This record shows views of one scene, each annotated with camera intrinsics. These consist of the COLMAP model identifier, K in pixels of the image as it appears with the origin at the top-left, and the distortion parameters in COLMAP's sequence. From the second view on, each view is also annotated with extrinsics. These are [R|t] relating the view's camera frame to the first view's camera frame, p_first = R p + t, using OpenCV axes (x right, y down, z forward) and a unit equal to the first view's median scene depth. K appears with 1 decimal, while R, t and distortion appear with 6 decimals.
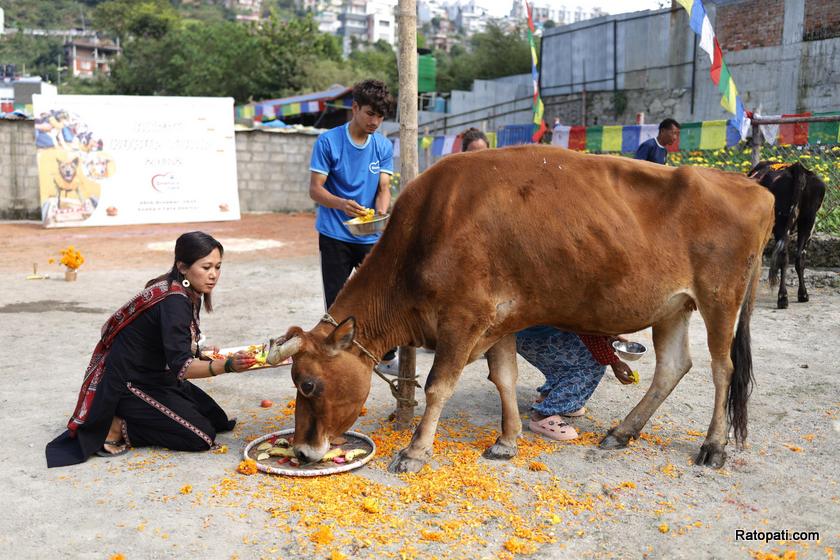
lens RADIAL K [[822.8, 0, 420.6], [0, 822.8, 281.2], [0, 0, 1]] dist [-0.000203, 0.000000]
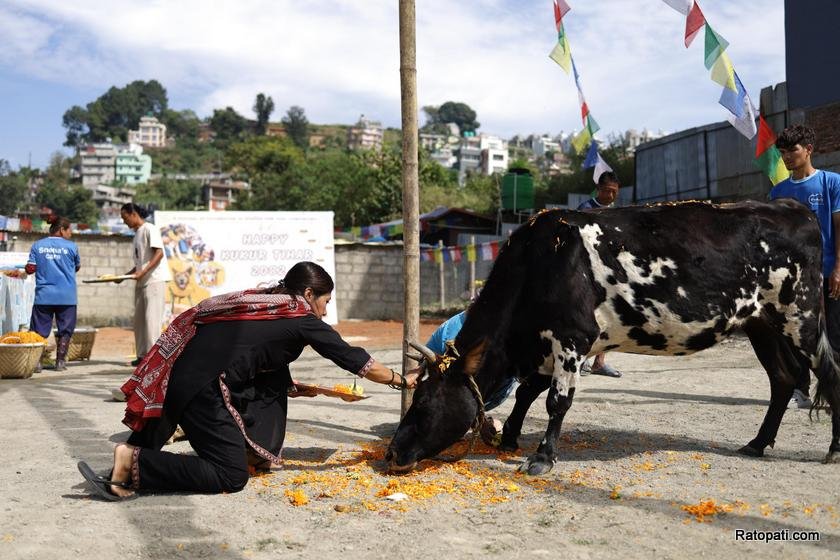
lens RADIAL K [[822.8, 0, 422.9], [0, 822.8, 284.2], [0, 0, 1]] dist [-0.000203, 0.000000]
pose [[0.990281, -0.015050, -0.138266, 0.022901], [-0.006255, 0.988304, -0.152371, 0.022088], [0.138942, 0.151755, 0.978604, -0.012626]]
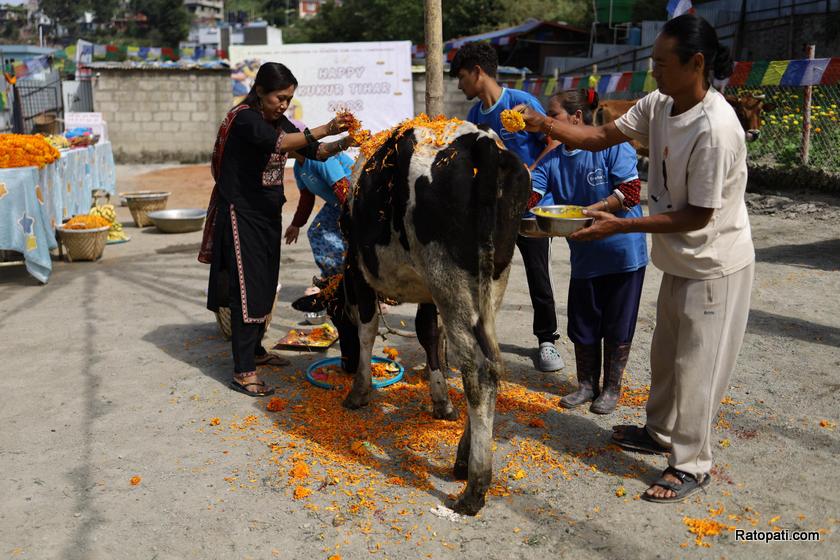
lens RADIAL K [[822.8, 0, 420.1], [0, 822.8, 279.2], [0, 0, 1]] dist [-0.000203, 0.000000]
pose [[0.966693, 0.031018, -0.254053, 0.034891], [-0.011251, 0.996820, 0.078890, -0.005287], [0.255692, -0.073404, 0.963968, -0.004296]]
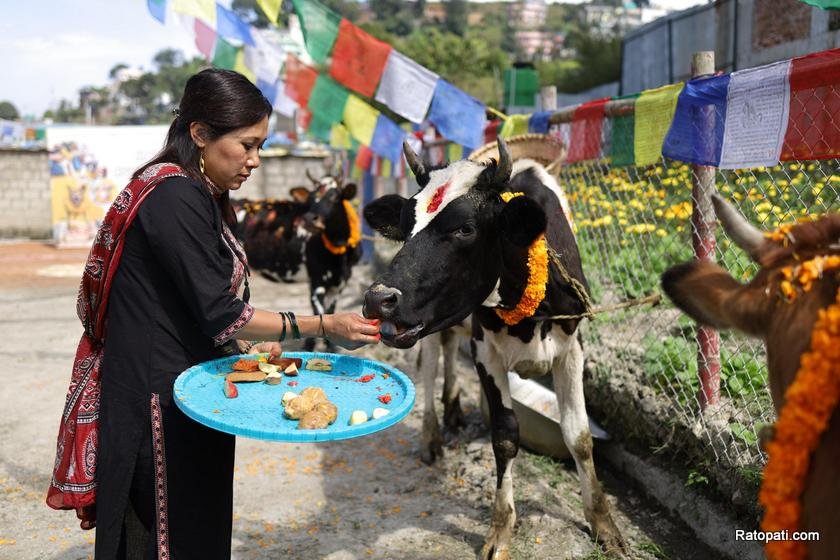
lens RADIAL K [[822.8, 0, 417.9], [0, 822.8, 288.4], [0, 0, 1]] dist [-0.000203, 0.000000]
pose [[0.938065, 0.034686, -0.344720, 0.237874], [-0.037499, 0.999296, -0.001495, -0.015609], [0.344425, 0.014330, 0.938704, 0.071811]]
